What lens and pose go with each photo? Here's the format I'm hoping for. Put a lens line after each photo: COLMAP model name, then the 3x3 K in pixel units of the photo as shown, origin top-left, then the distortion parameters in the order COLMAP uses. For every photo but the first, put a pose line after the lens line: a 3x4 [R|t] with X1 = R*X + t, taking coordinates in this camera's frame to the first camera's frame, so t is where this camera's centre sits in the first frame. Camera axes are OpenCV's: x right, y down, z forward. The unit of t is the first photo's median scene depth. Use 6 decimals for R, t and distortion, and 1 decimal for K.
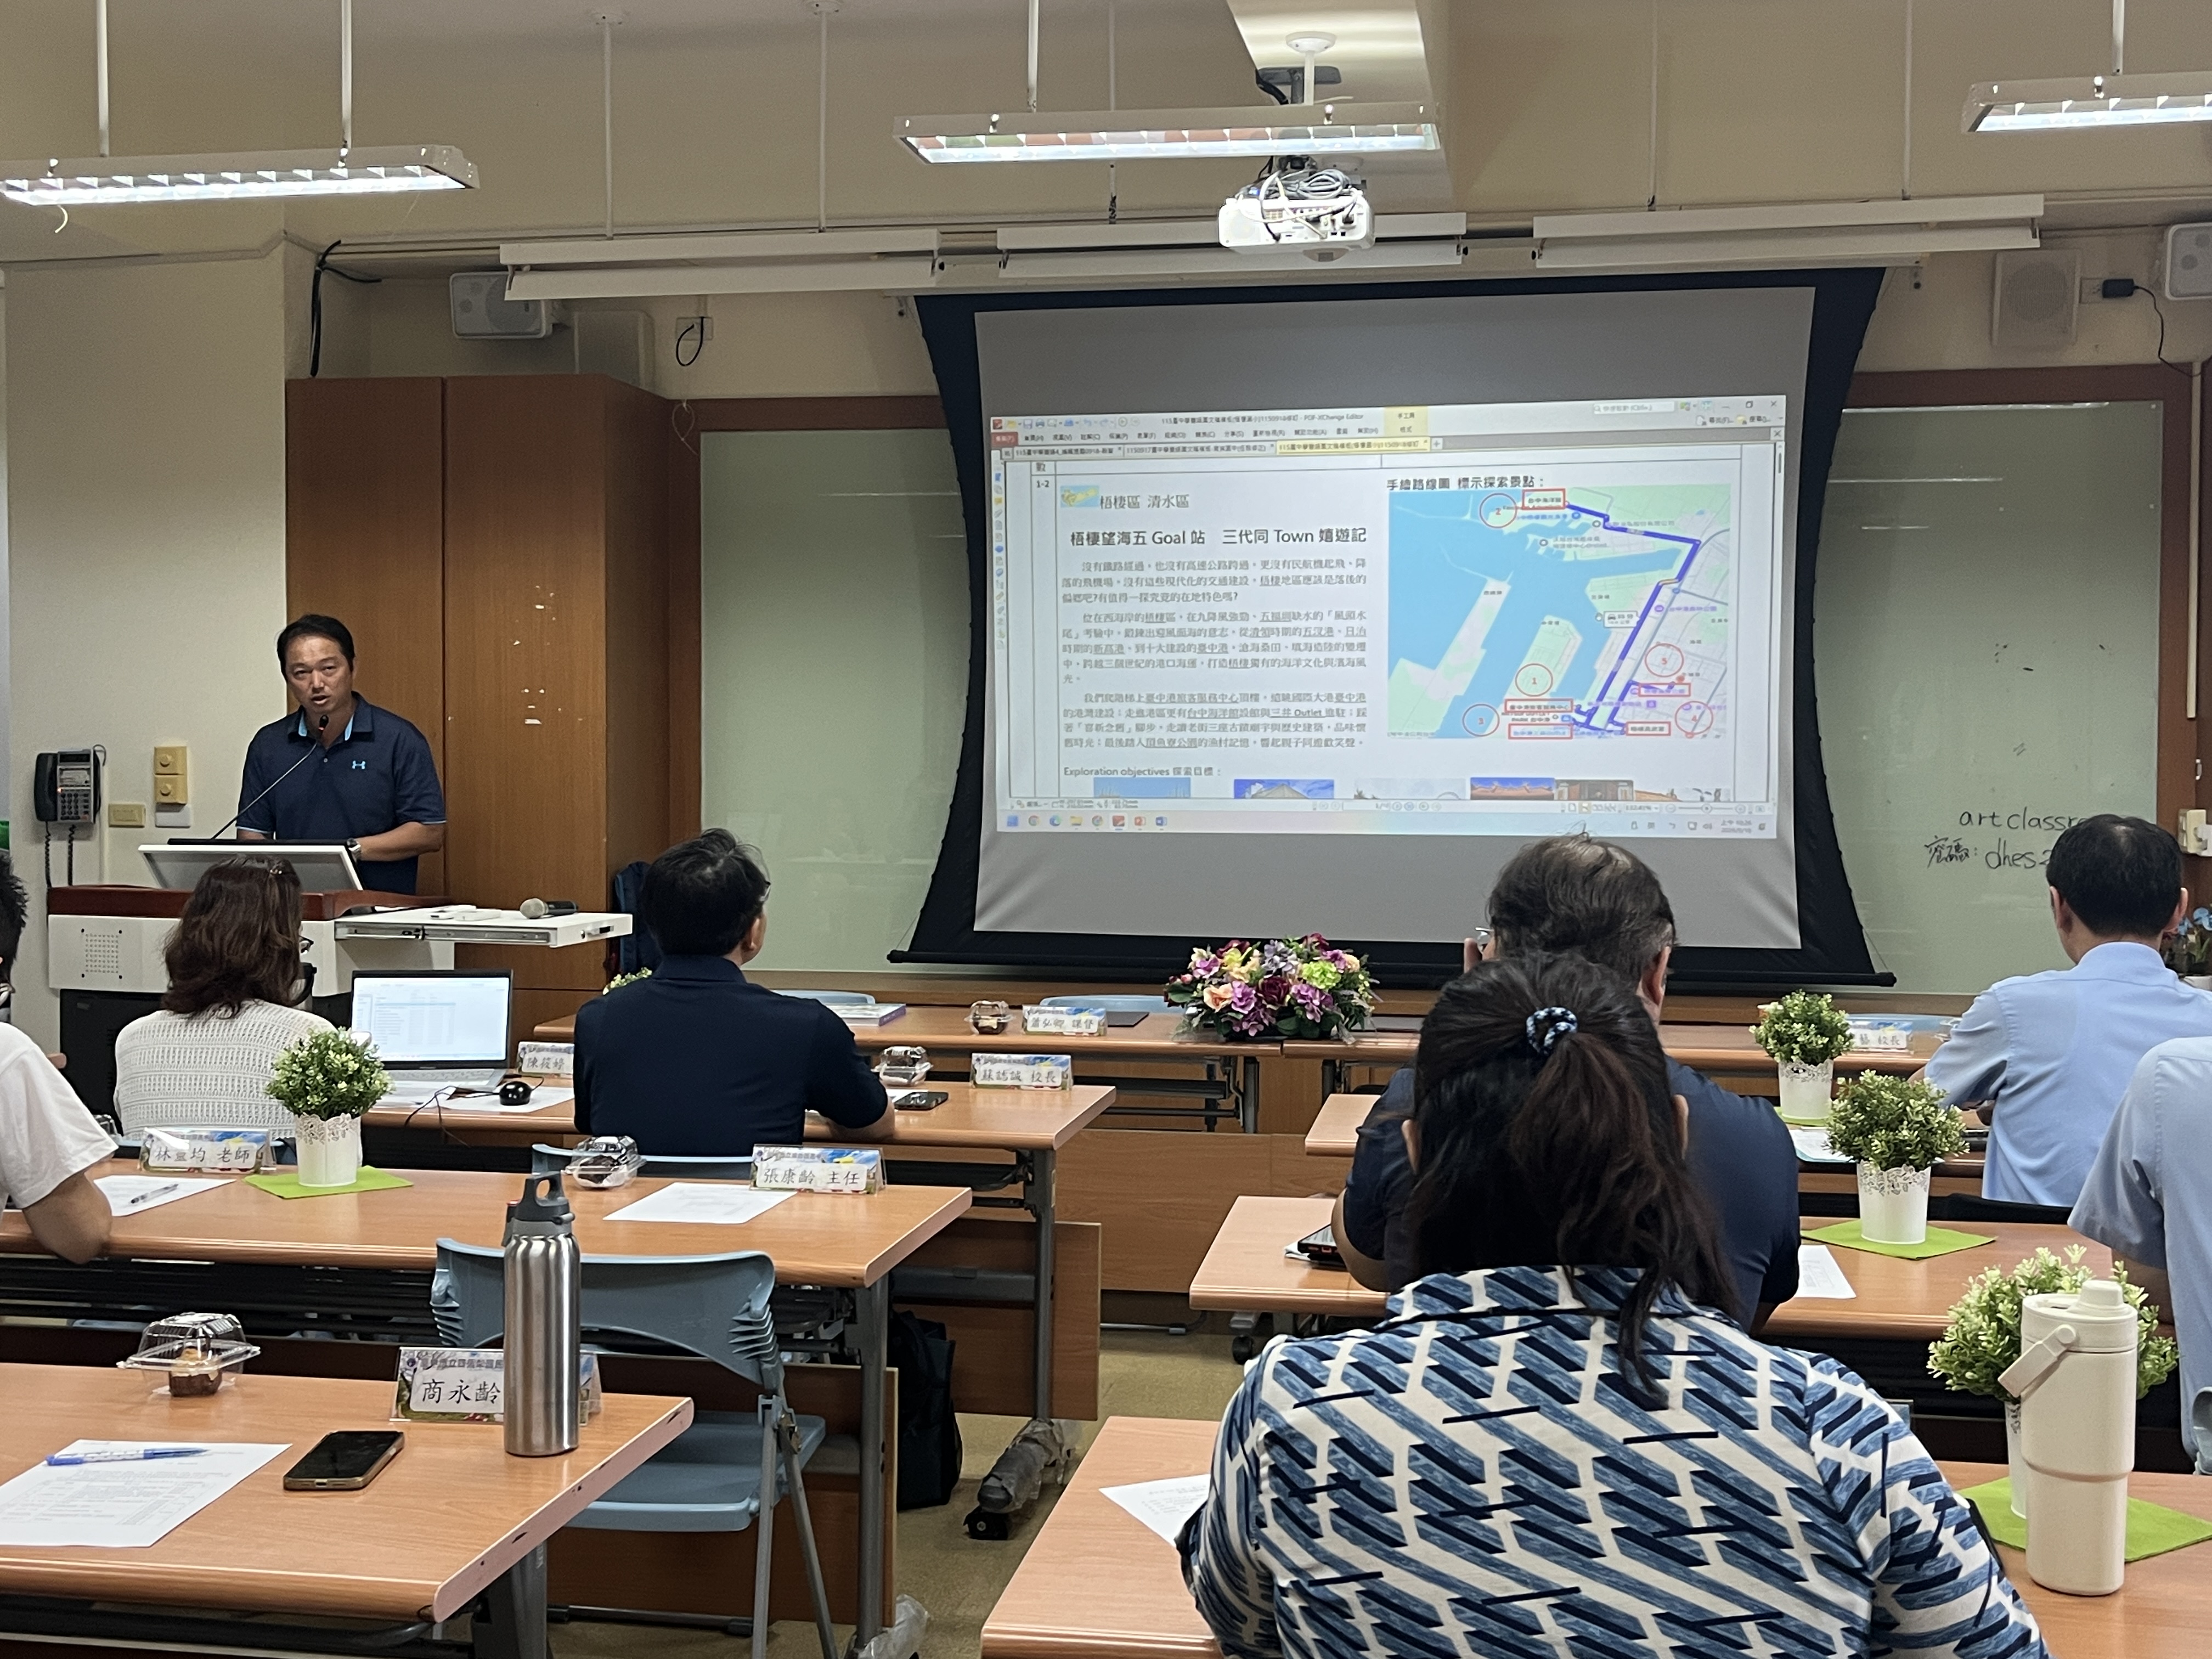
lens RADIAL K [[2475.0, 0, 1109.2], [0, 2475.0, 823.2], [0, 0, 1]] dist [0.147563, -0.439048]
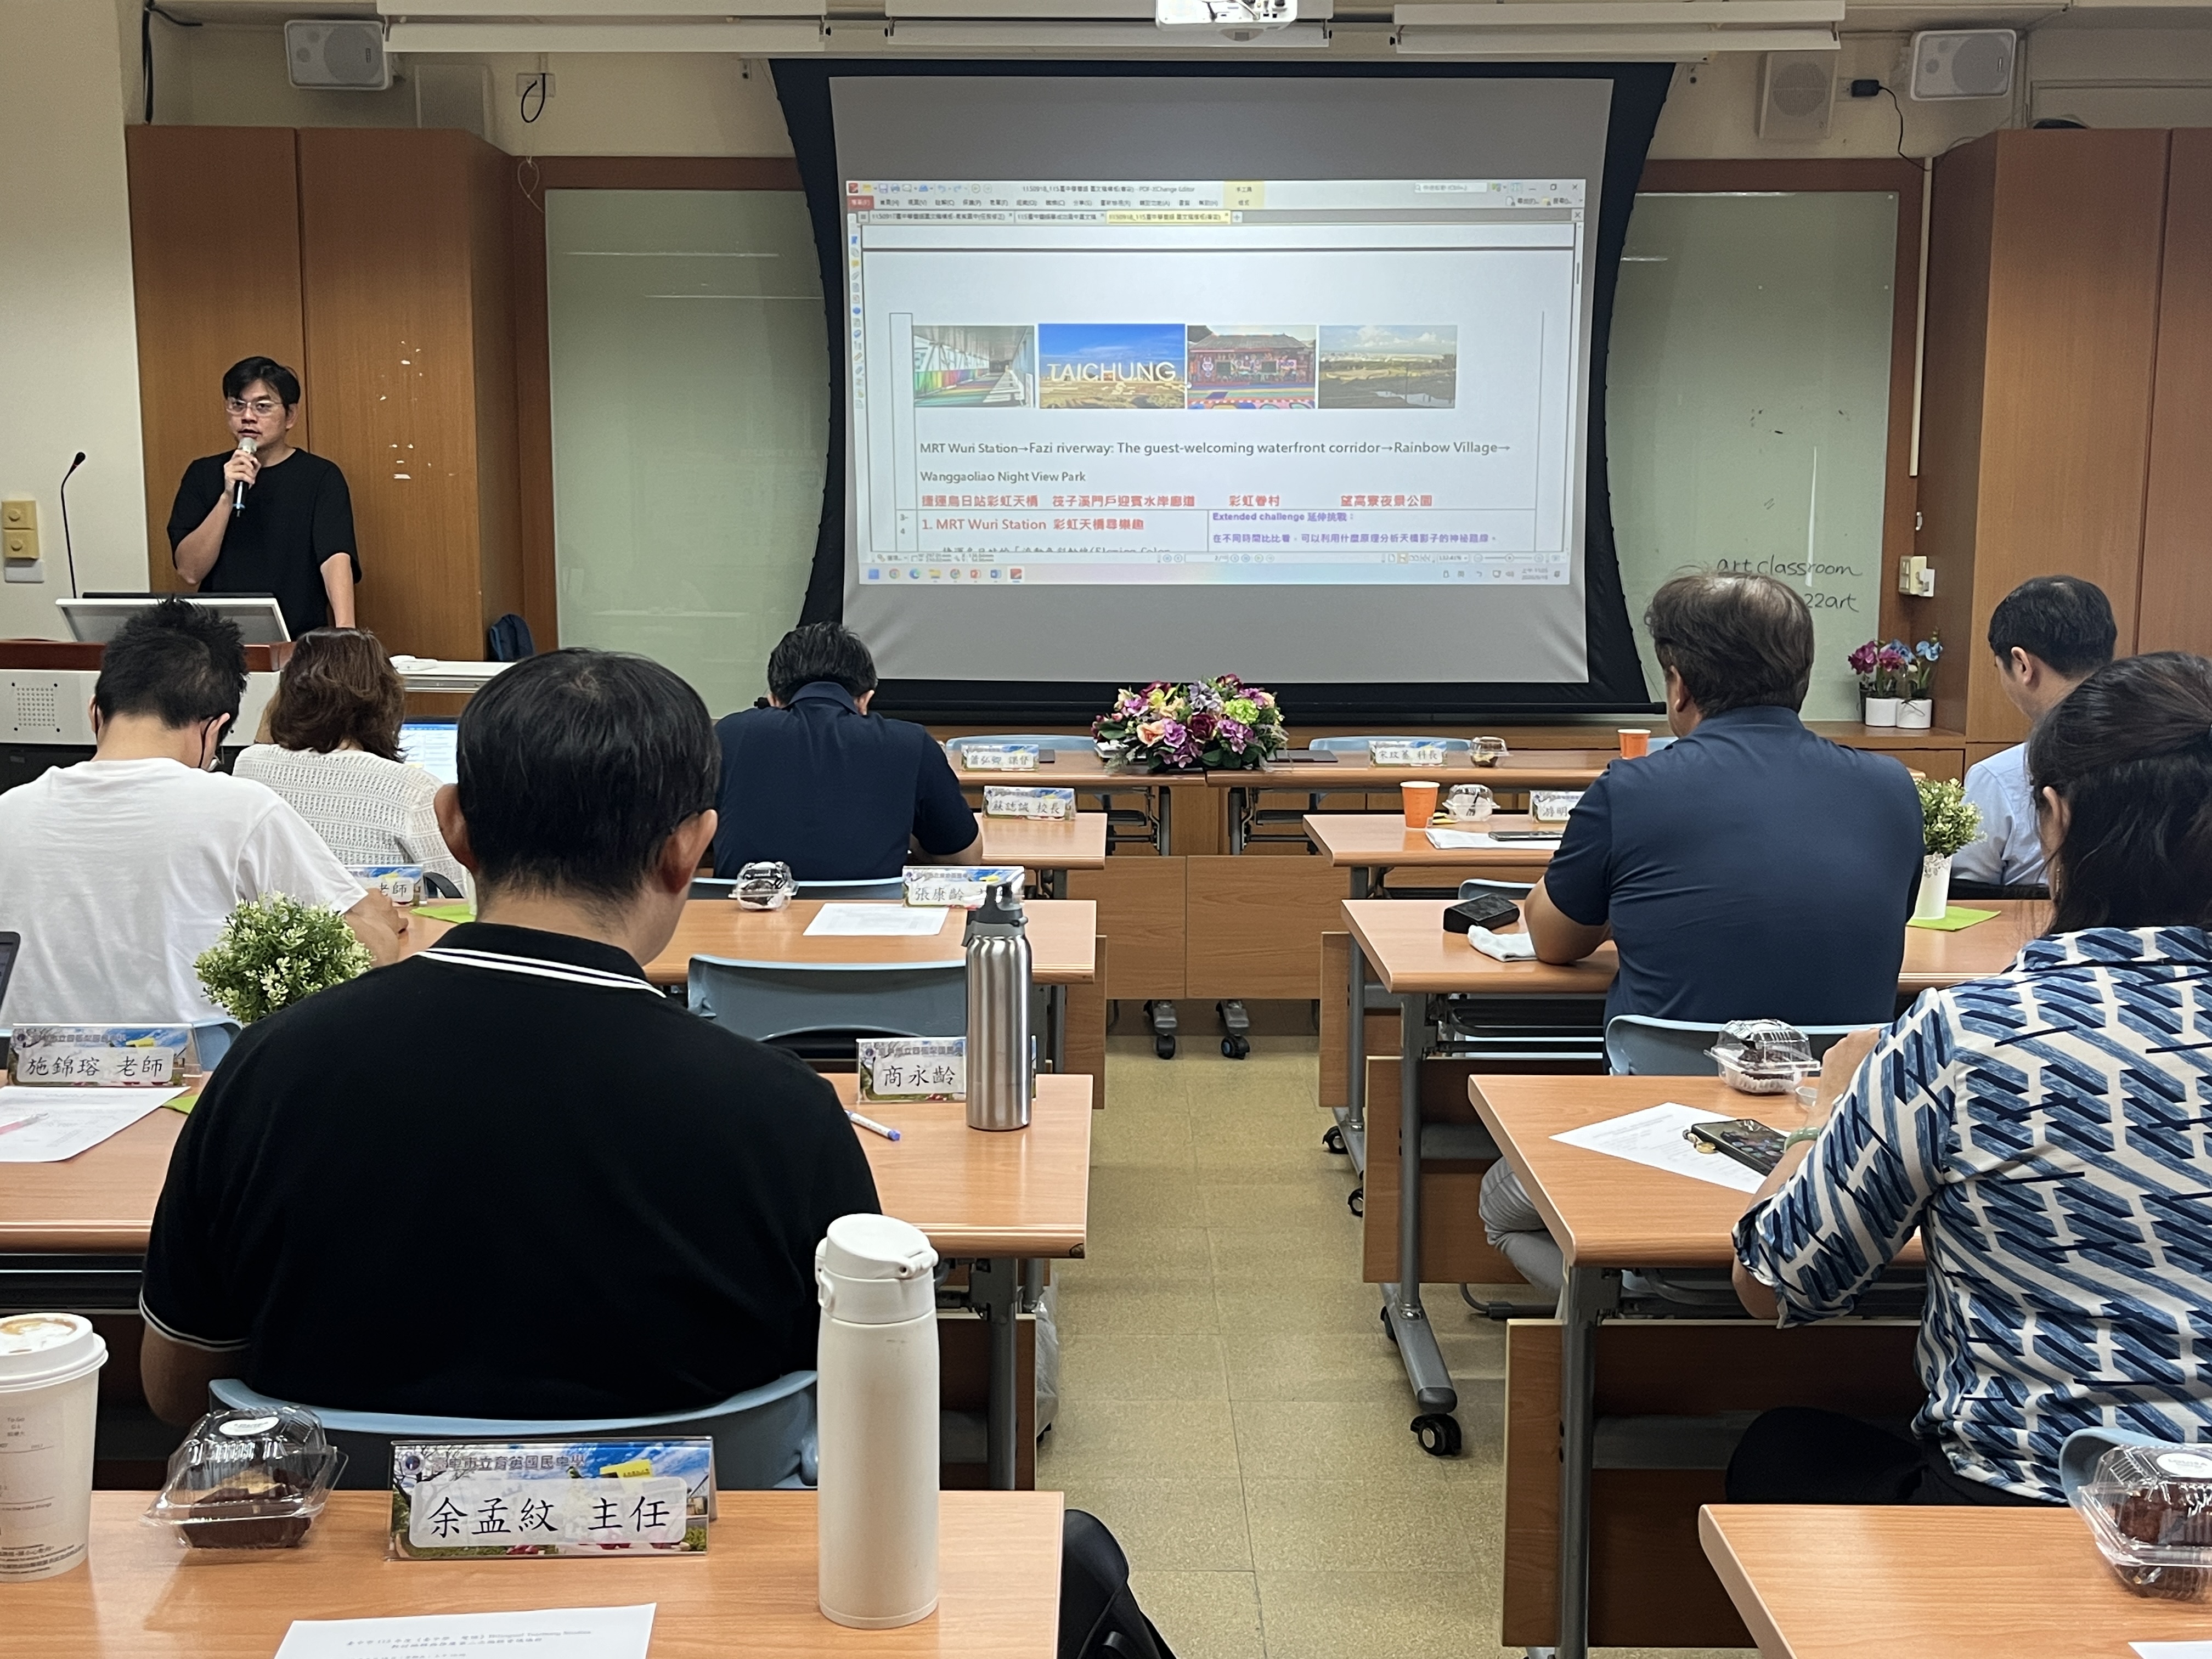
lens RADIAL K [[2329.5, 0, 1103.2], [0, 2329.5, 831.5], [0, 0, 1]] dist [0.141354, -0.410267]
pose [[0.984612, -0.024364, 0.173050, -0.150659], [0.005841, 0.994269, 0.106749, 0.003173], [-0.174659, -0.104095, 0.979111, -0.010979]]
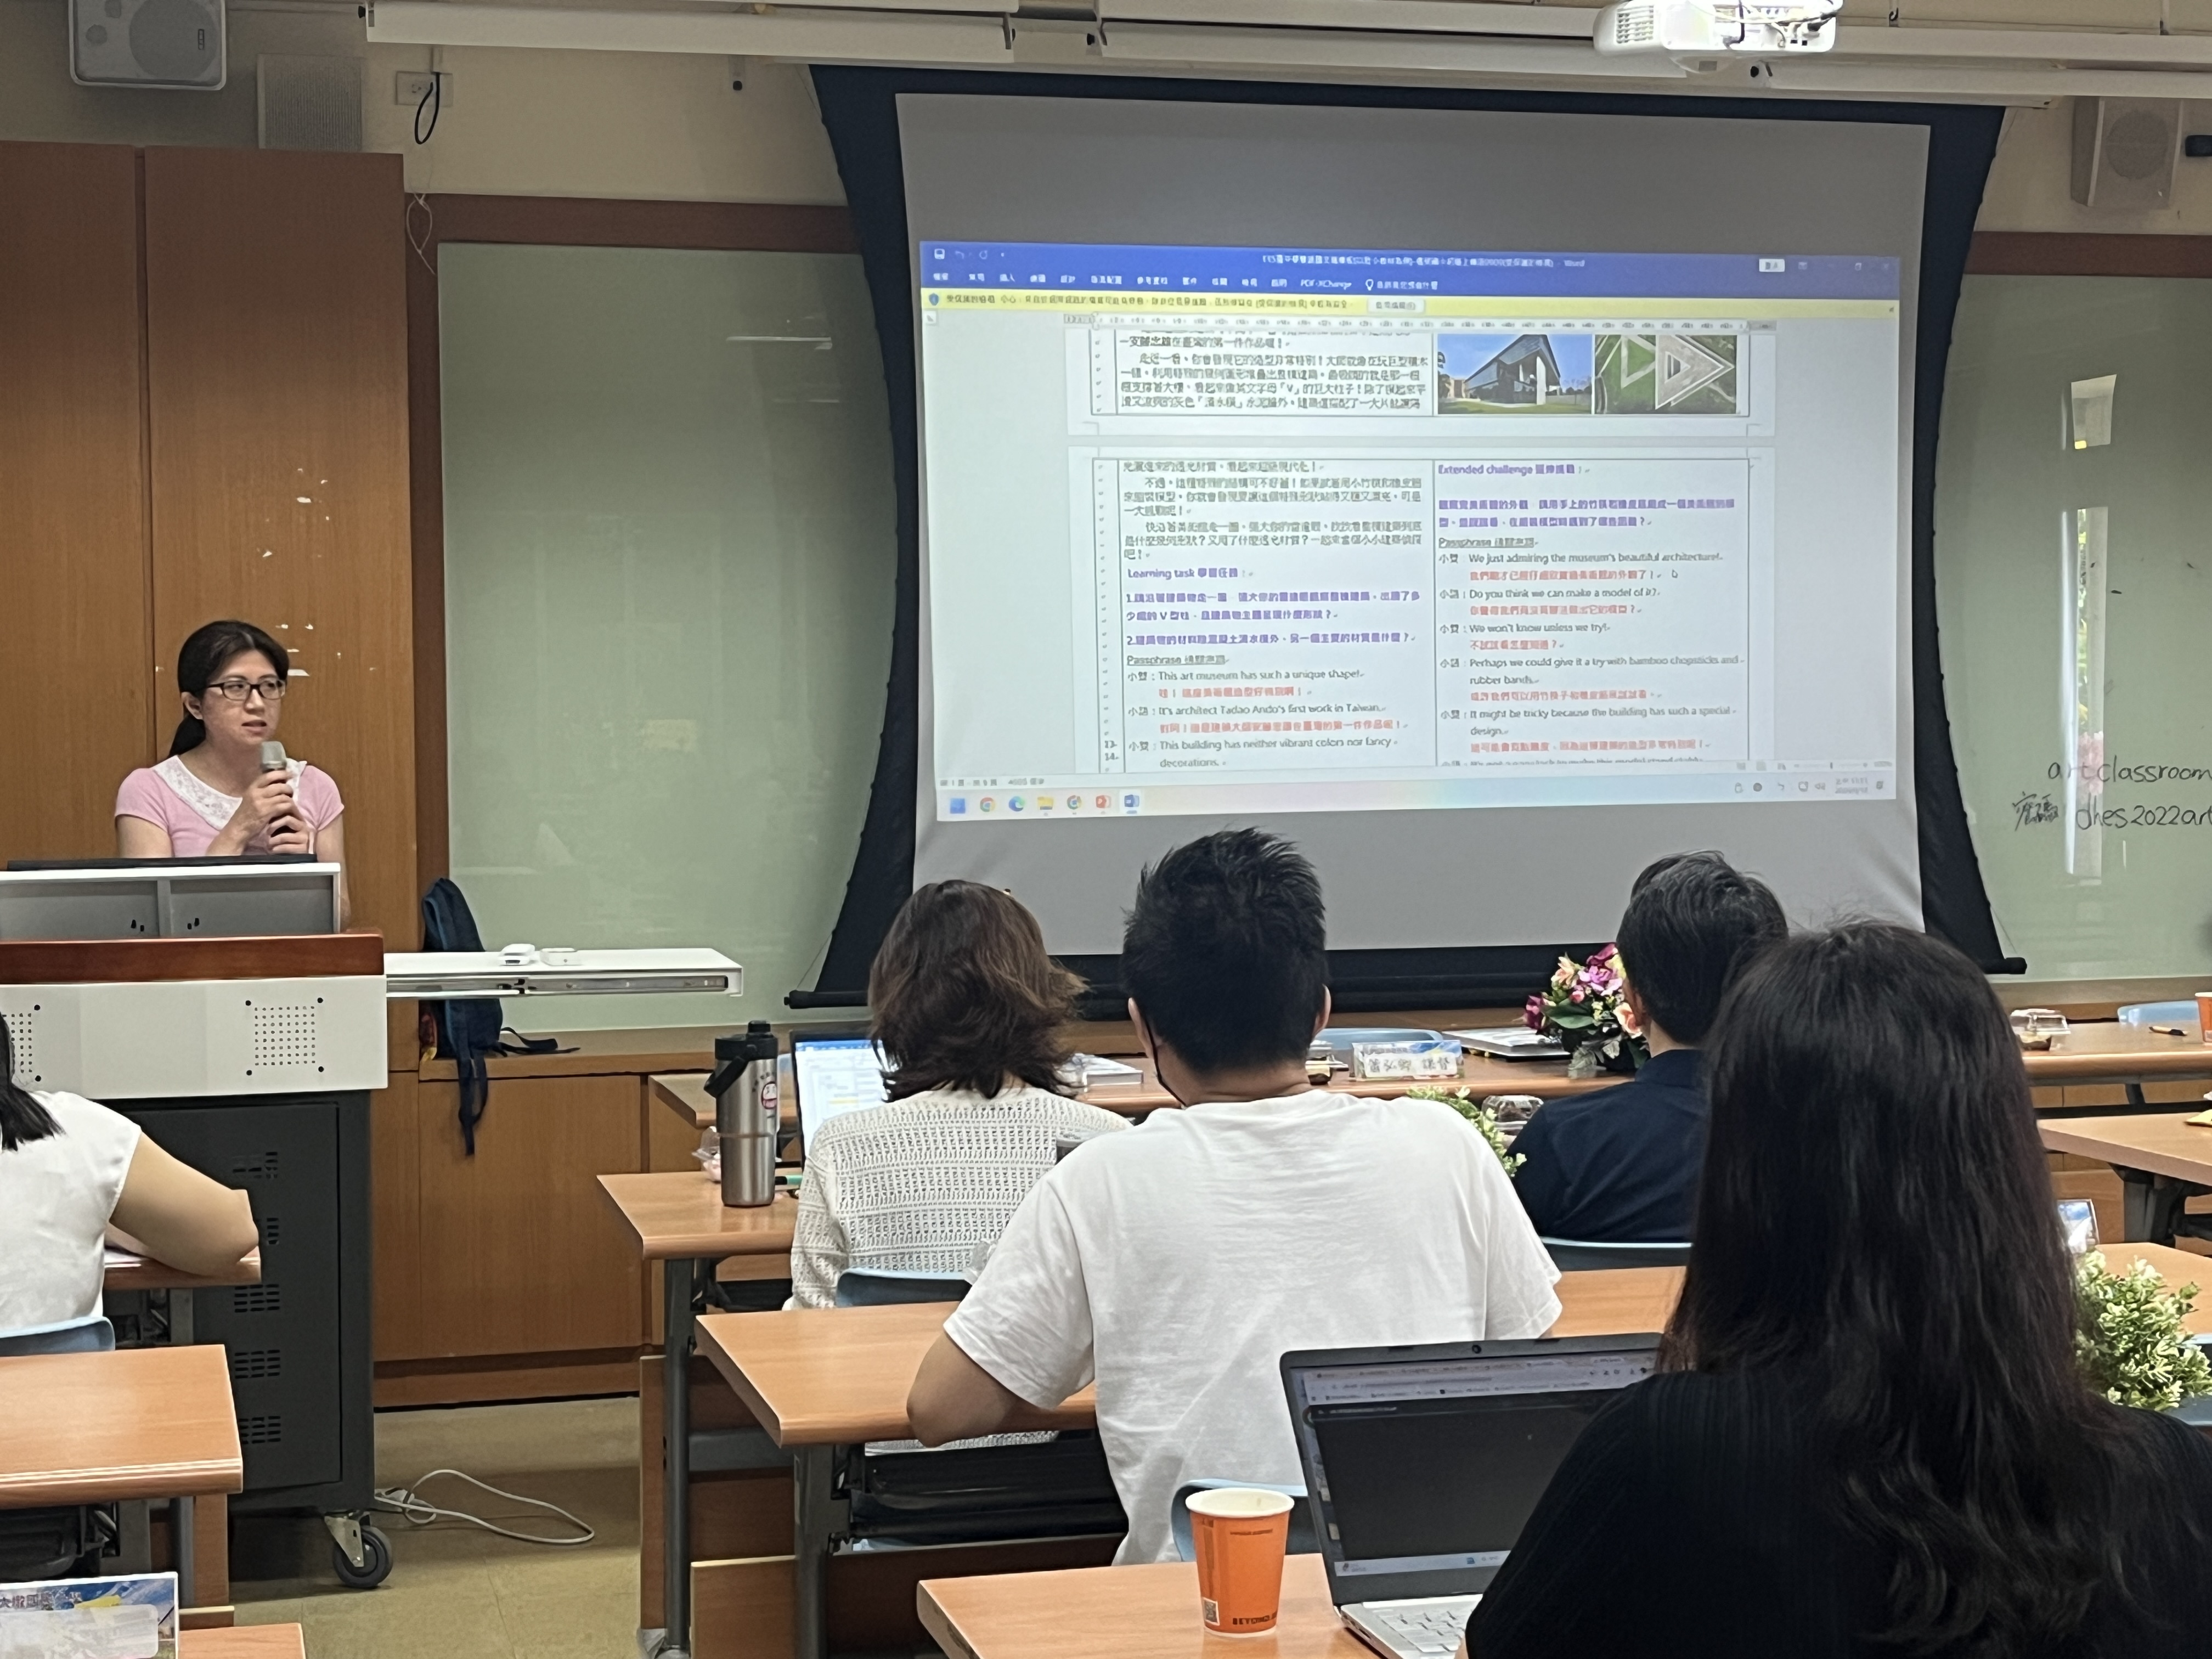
lens RADIAL K [[3508.6, 0, 1114.2], [0, 3508.6, 838.6], [0, 0, 1]] dist [0.218948, -0.939499]
pose [[0.908553, -0.030089, 0.416684, -0.540702], [0.026313, 0.999544, 0.014802, -0.006122], [-0.416939, -0.002484, 0.908931, 0.064686]]
